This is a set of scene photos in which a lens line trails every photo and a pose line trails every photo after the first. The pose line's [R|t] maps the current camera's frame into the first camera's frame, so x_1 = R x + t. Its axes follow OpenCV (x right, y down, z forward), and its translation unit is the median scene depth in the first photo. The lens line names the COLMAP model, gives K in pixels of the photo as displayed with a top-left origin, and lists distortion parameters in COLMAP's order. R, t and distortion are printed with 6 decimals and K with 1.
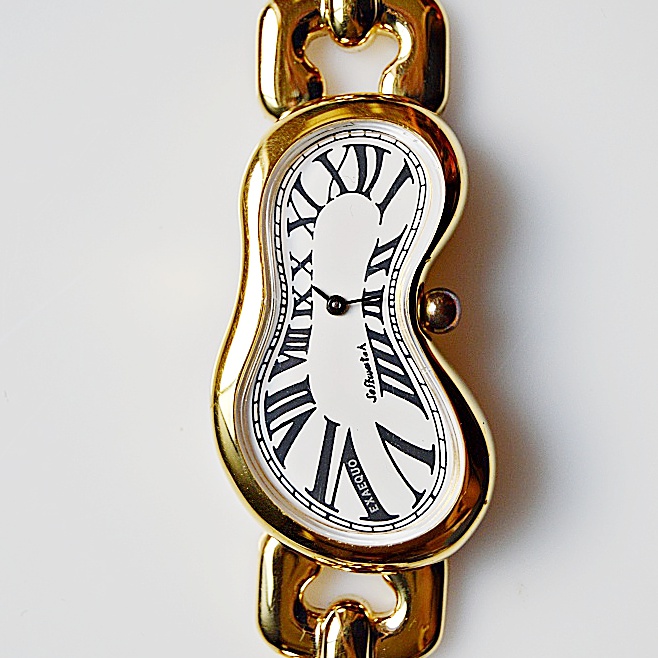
lens RADIAL K [[1992.8, 0, 329.1], [0, 1992.8, 330.2], [0, 0, 1]] dist [0.212670, 0.000000]
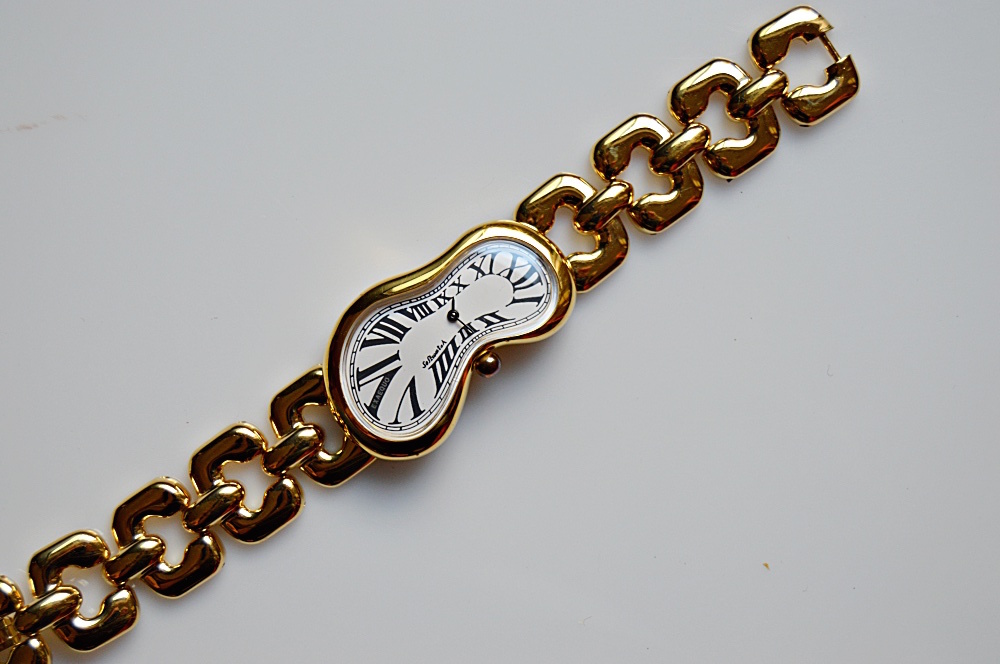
lens RADIAL K [[2076.9, 0, 500.6], [0, 2076.9, 331.4], [0, 0, 1]] dist [0.040412, 0.000000]
pose [[0.619700, 0.784146, 0.032968, -0.019381], [-0.783201, 0.620574, -0.038529, 0.032965], [-0.050671, -0.001944, 0.998713, -0.788928]]
